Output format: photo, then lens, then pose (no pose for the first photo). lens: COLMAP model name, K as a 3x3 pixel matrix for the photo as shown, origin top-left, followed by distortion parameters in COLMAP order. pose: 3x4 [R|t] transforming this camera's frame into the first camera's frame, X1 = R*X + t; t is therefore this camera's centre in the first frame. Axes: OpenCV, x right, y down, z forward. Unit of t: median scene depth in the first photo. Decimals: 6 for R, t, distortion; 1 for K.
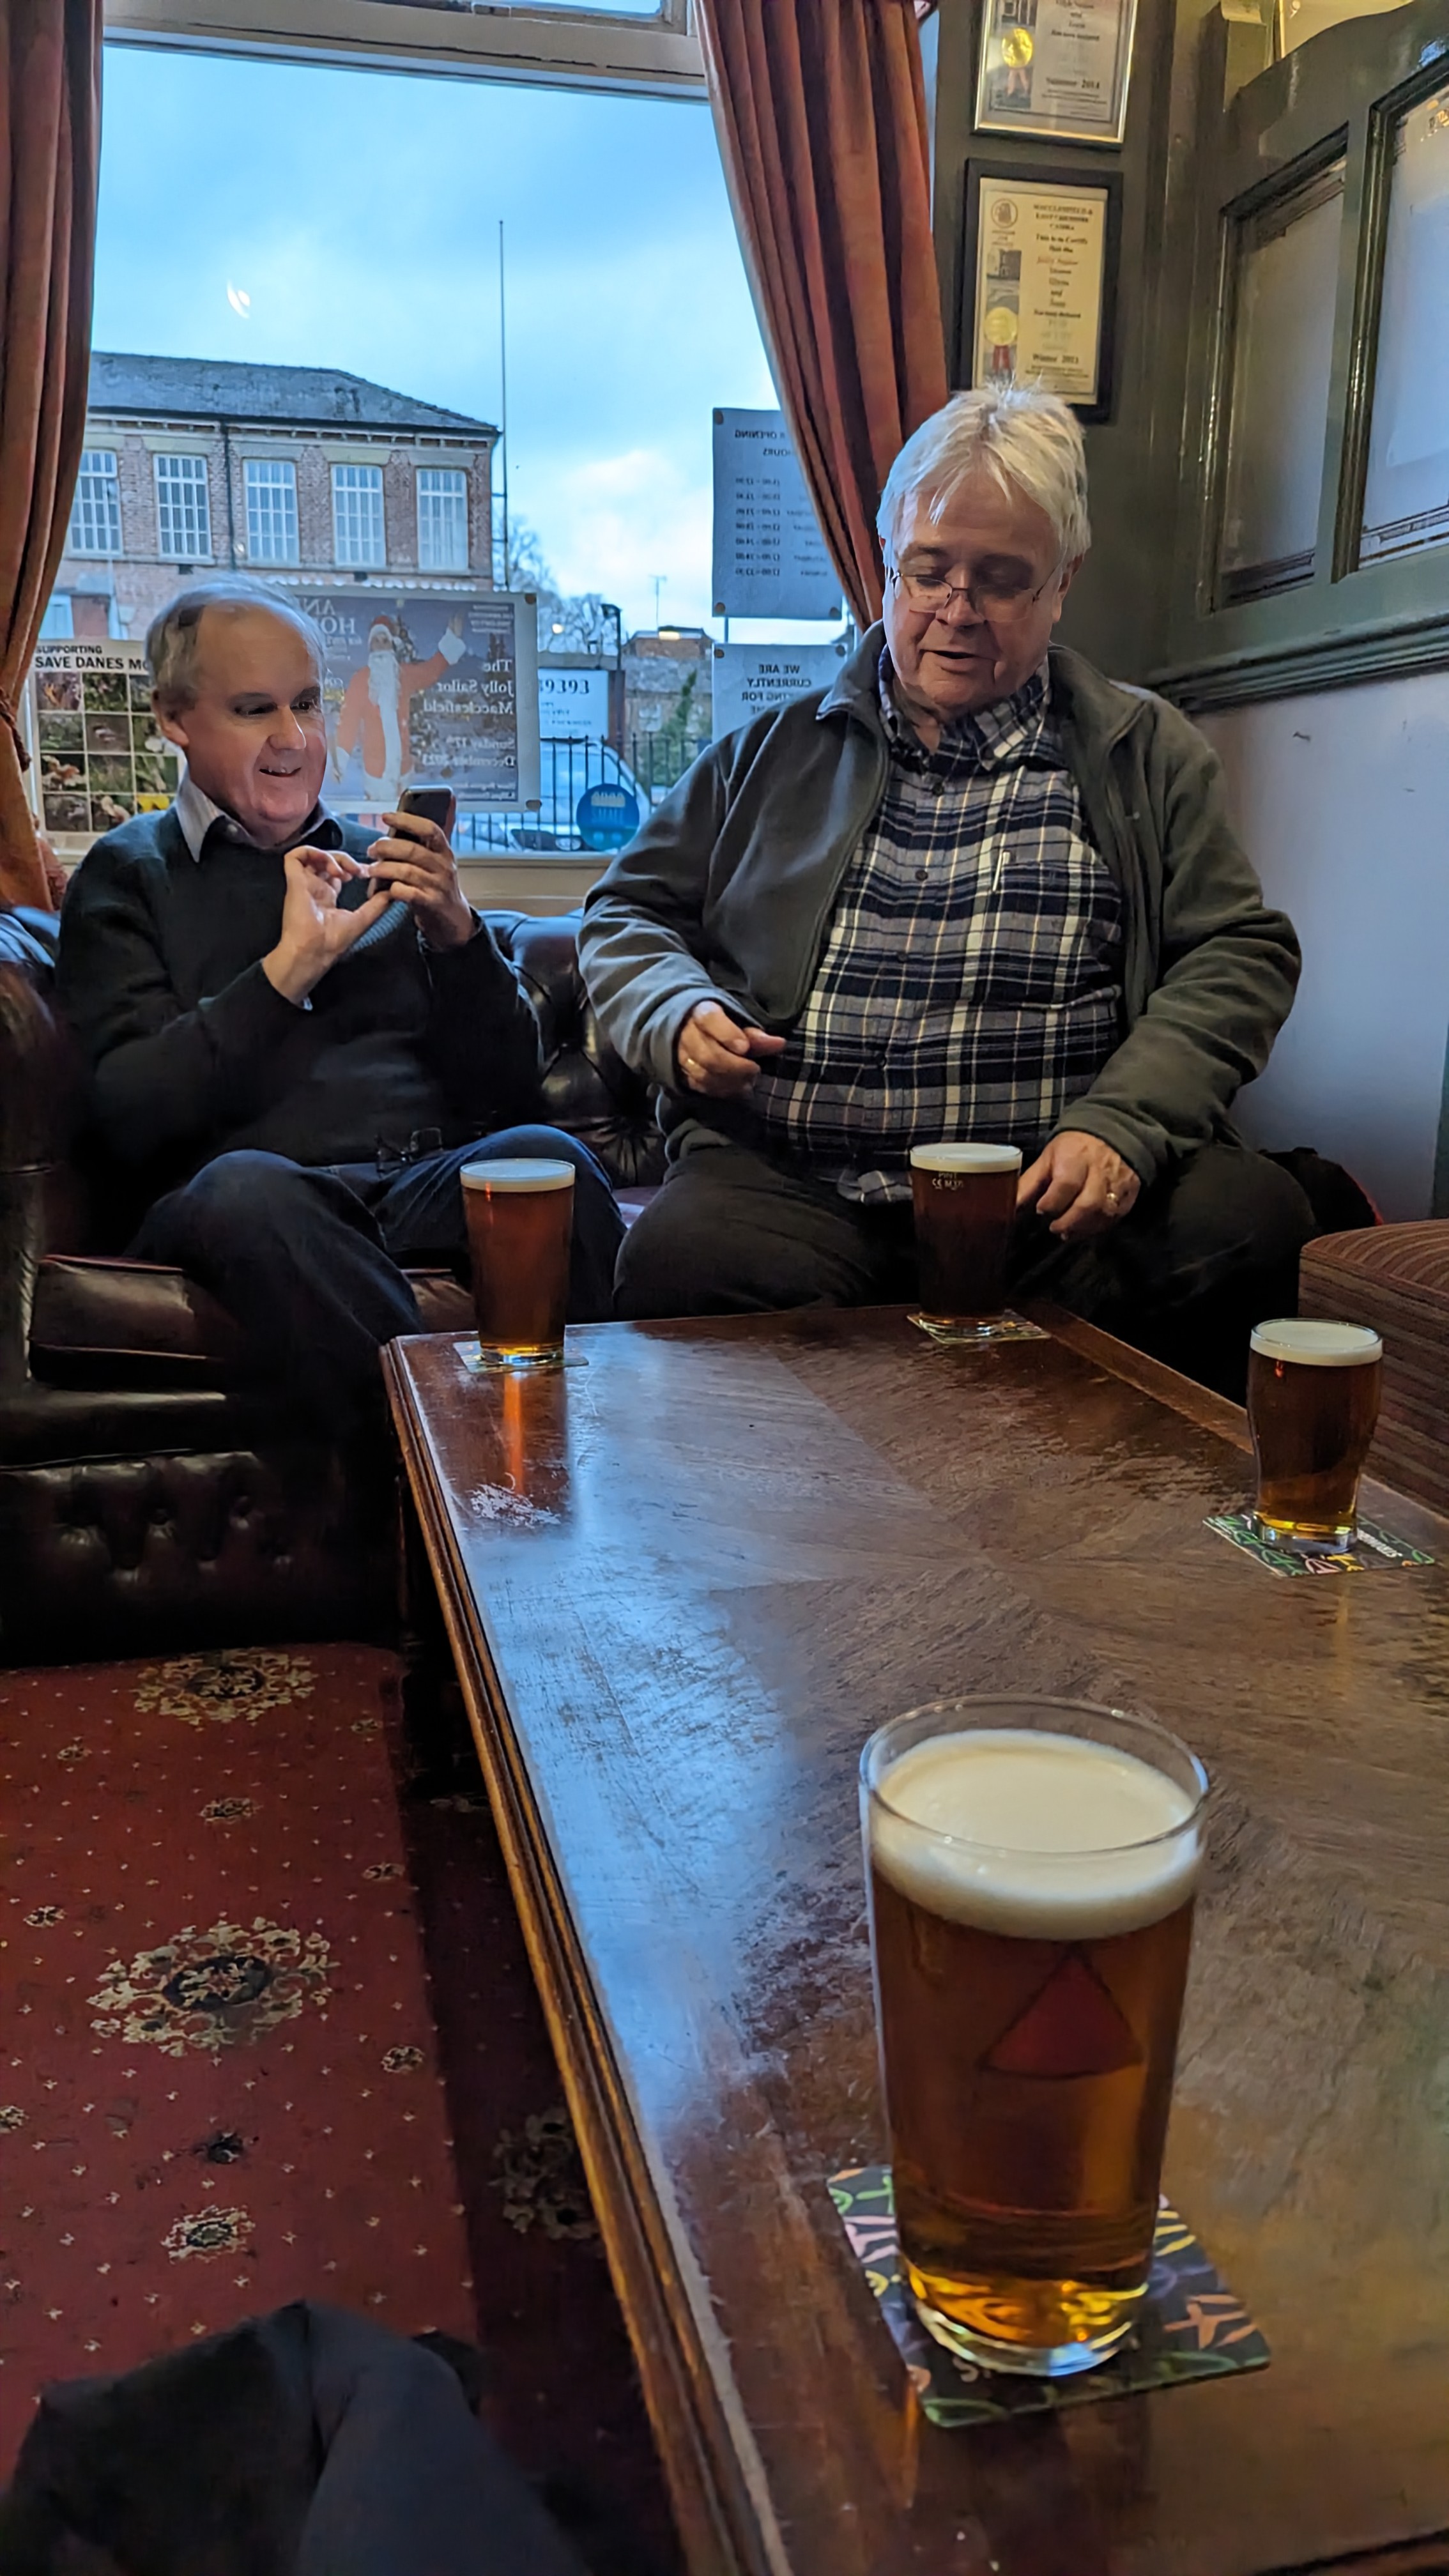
lens RADIAL K [[1811.5, 0, 724.5], [0, 1811.5, 1288.0], [0, 0, 1]] dist [-0.000601, -0.000885]
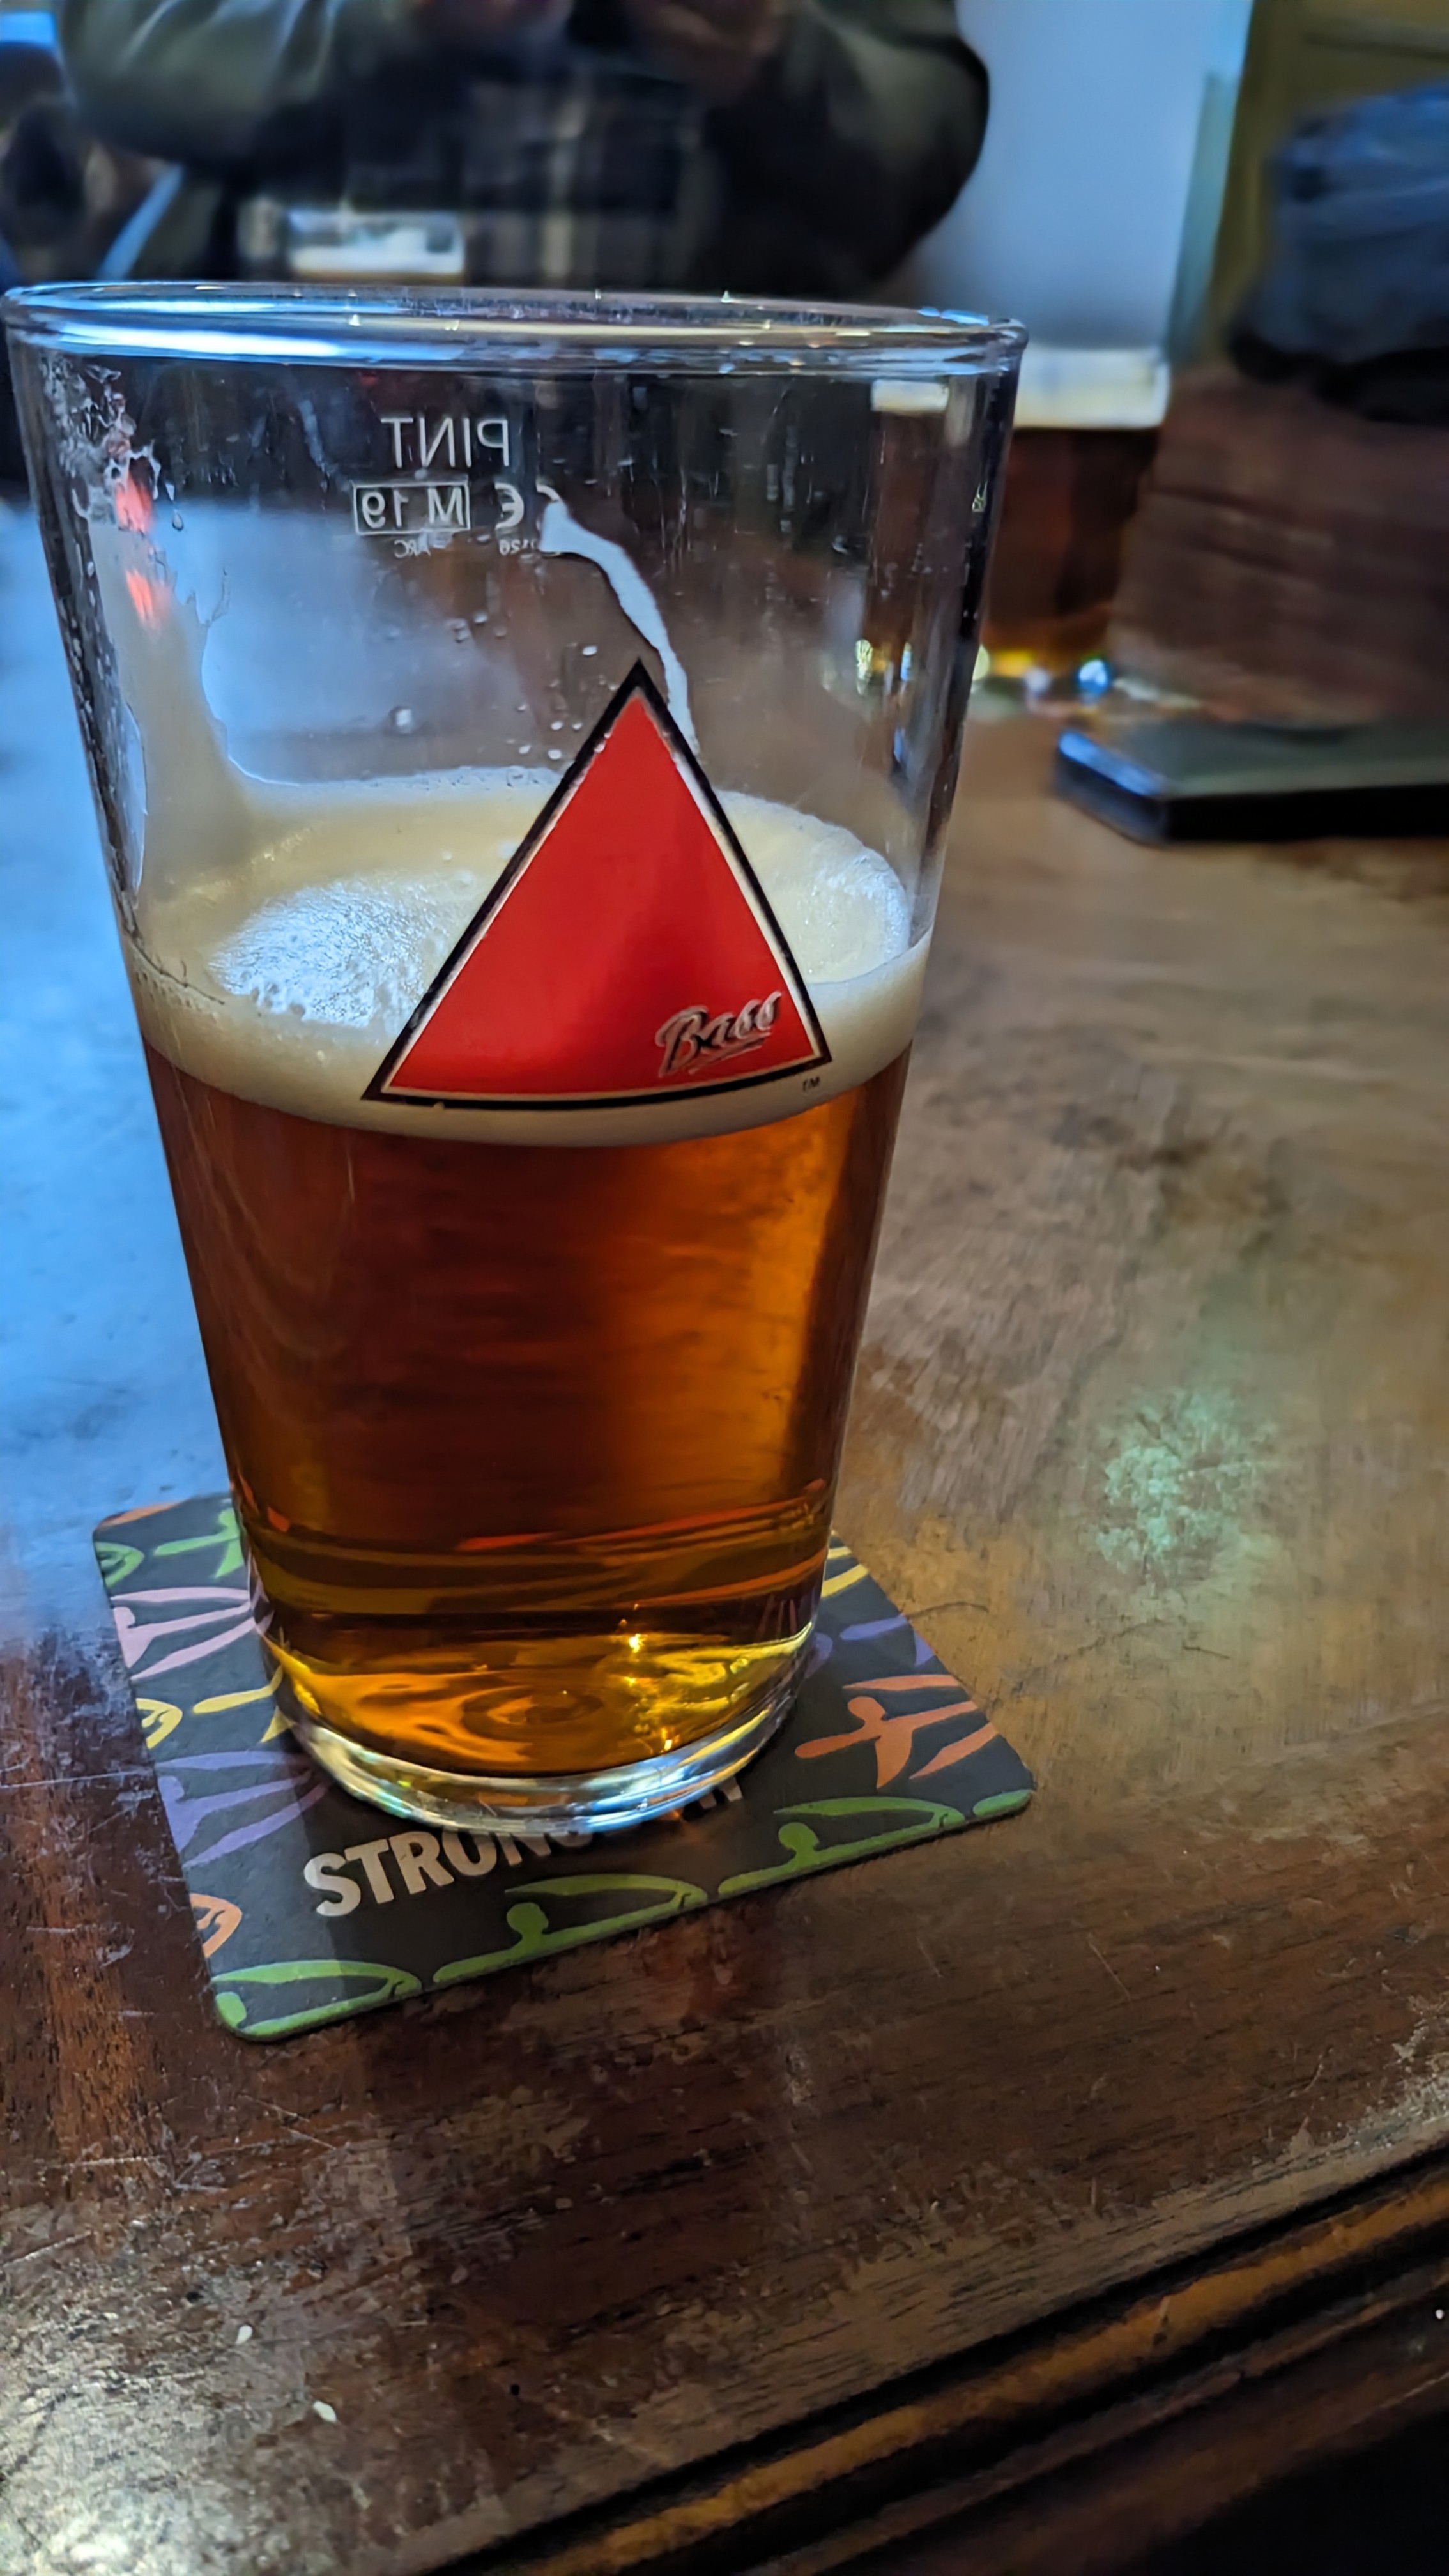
lens RADIAL K [[1811.5, 0, 724.5], [0, 1811.5, 1288.0], [0, 0, 1]] dist [-0.000601, -0.000885]
pose [[0.983625, -0.054935, 0.171649, 0.065289], [0.003781, 0.958493, 0.285092, 0.143261], [-0.180186, -0.279775, 0.943005, 0.260874]]
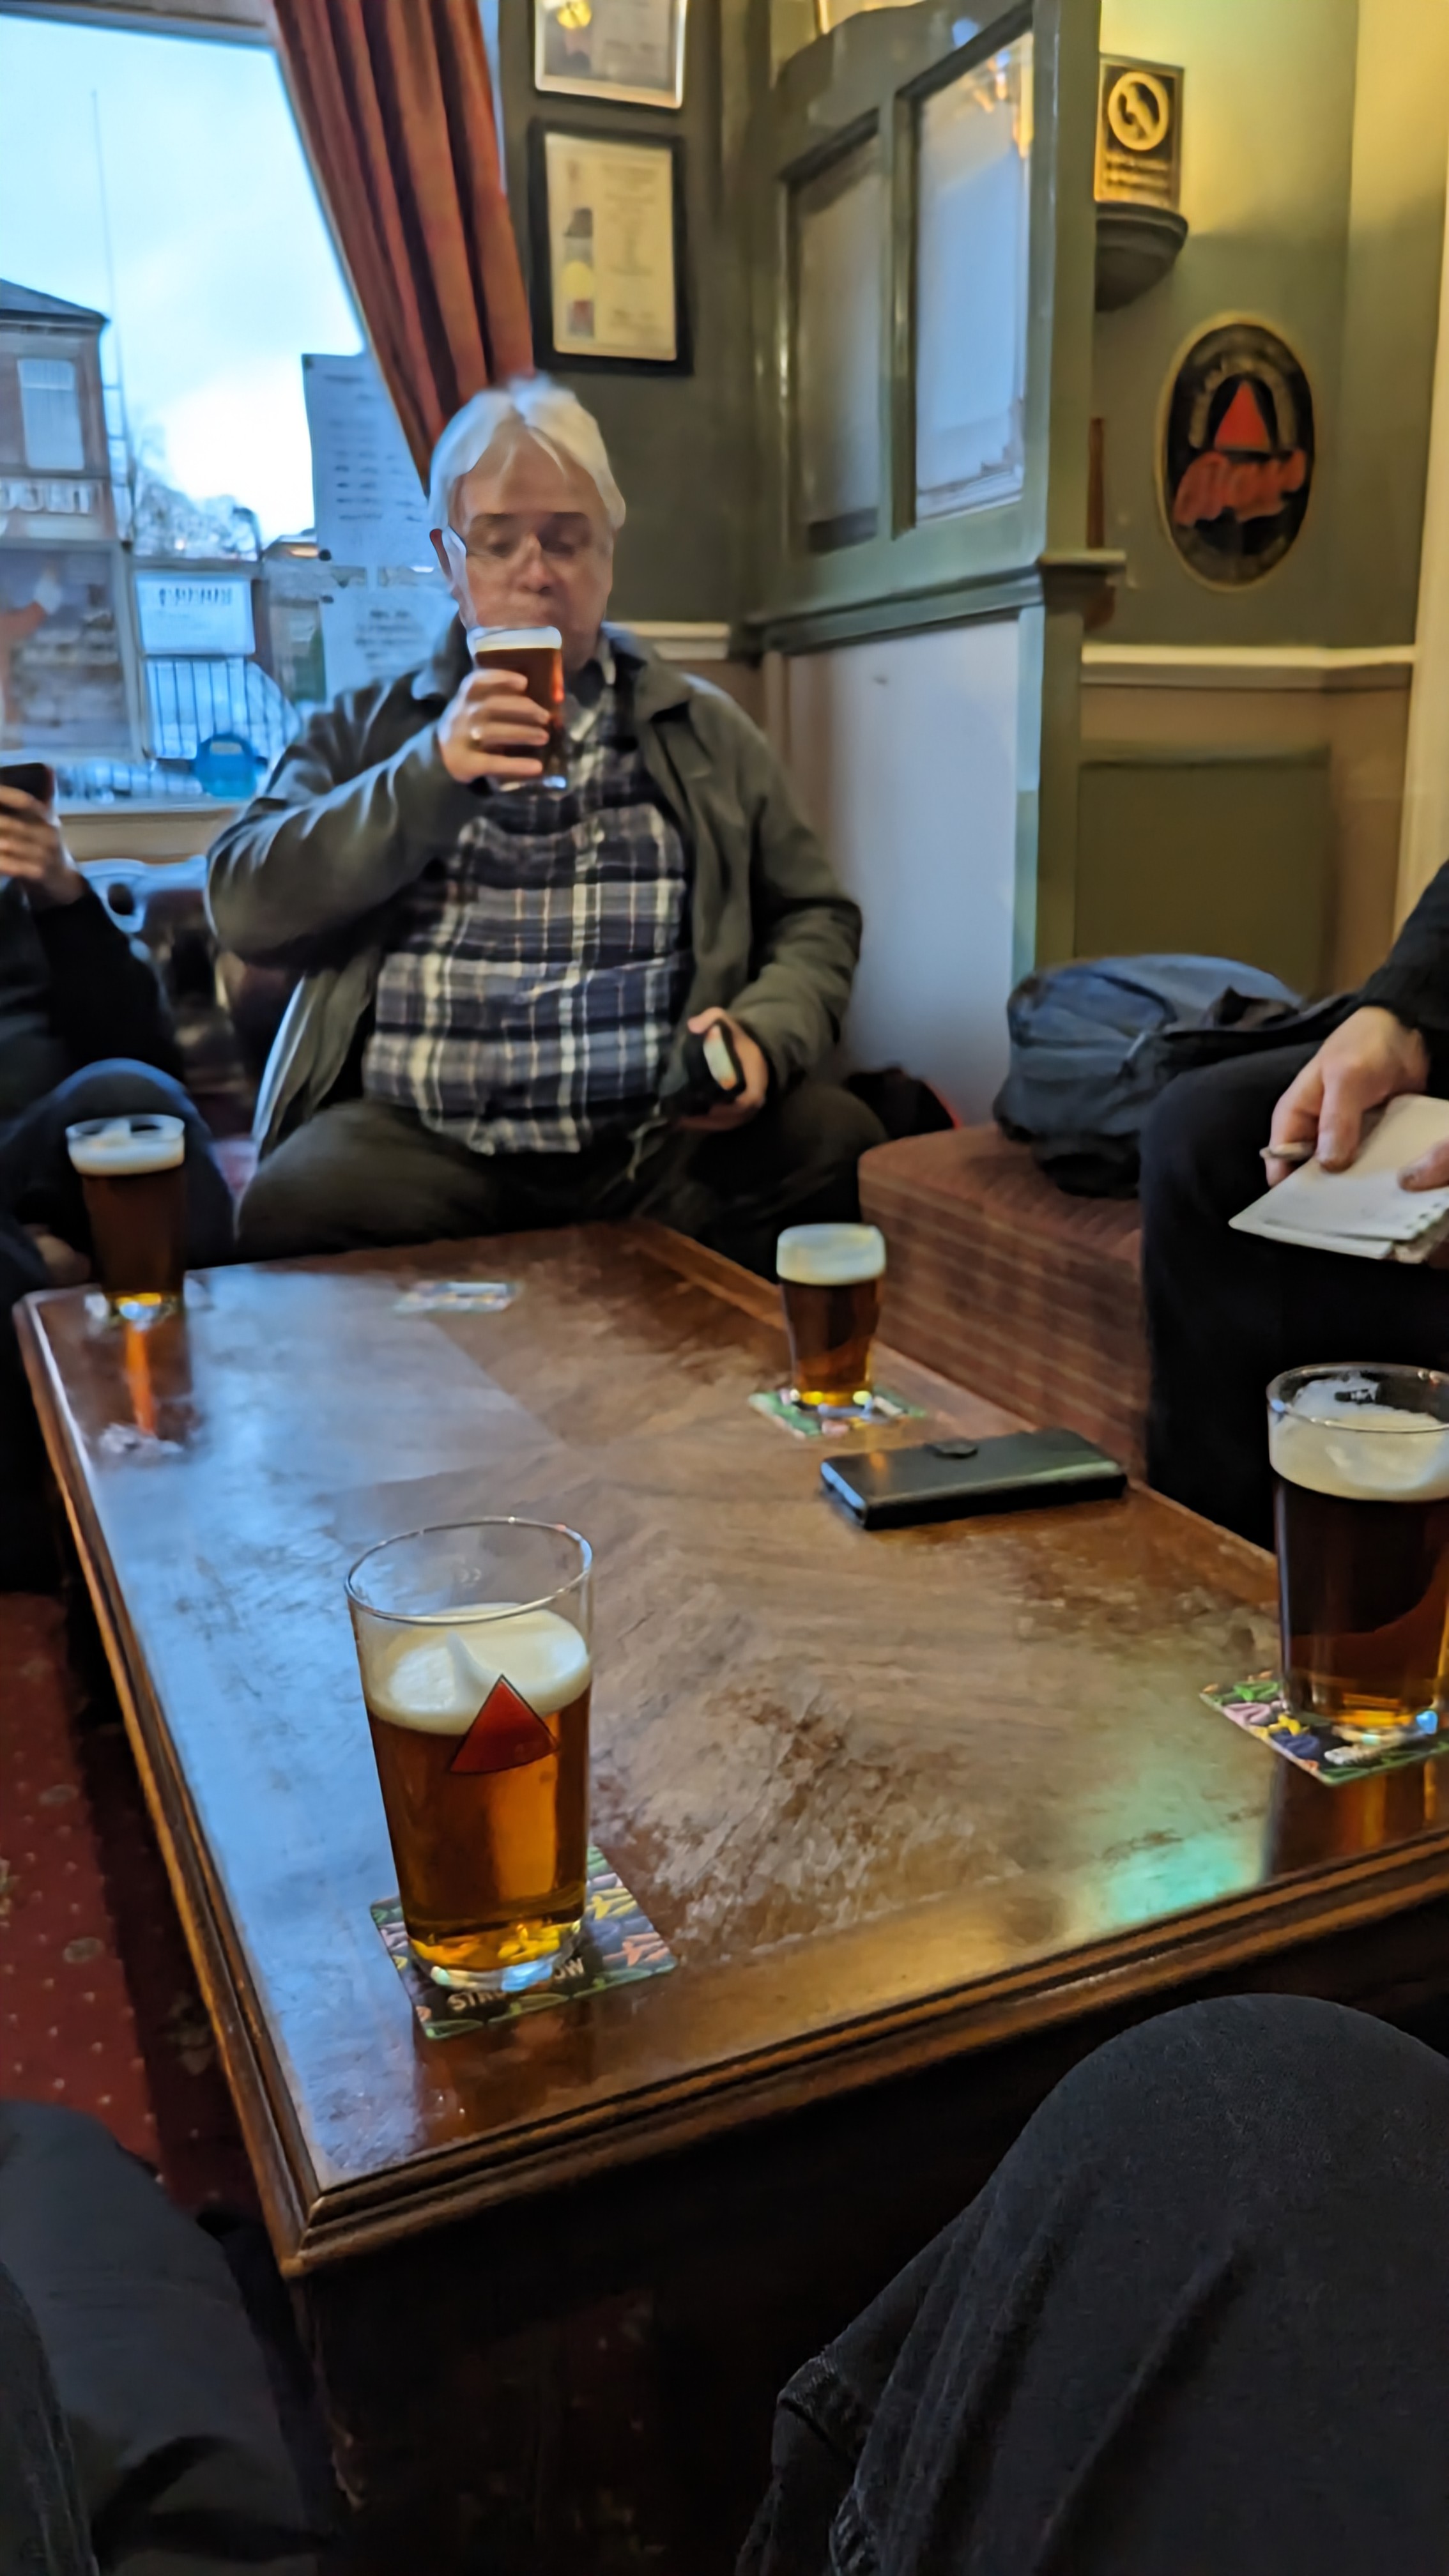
lens RADIAL K [[1856.9, 0, 787.1], [0, 1856.9, 1287.9], [0, 0, 1]] dist [-0.007058, -0.007764]
pose [[0.979998, -0.075614, 0.184080, 0.066413], [0.067761, 0.996517, 0.048596, -0.000565], [-0.187113, -0.035151, 0.981709, -0.174539]]
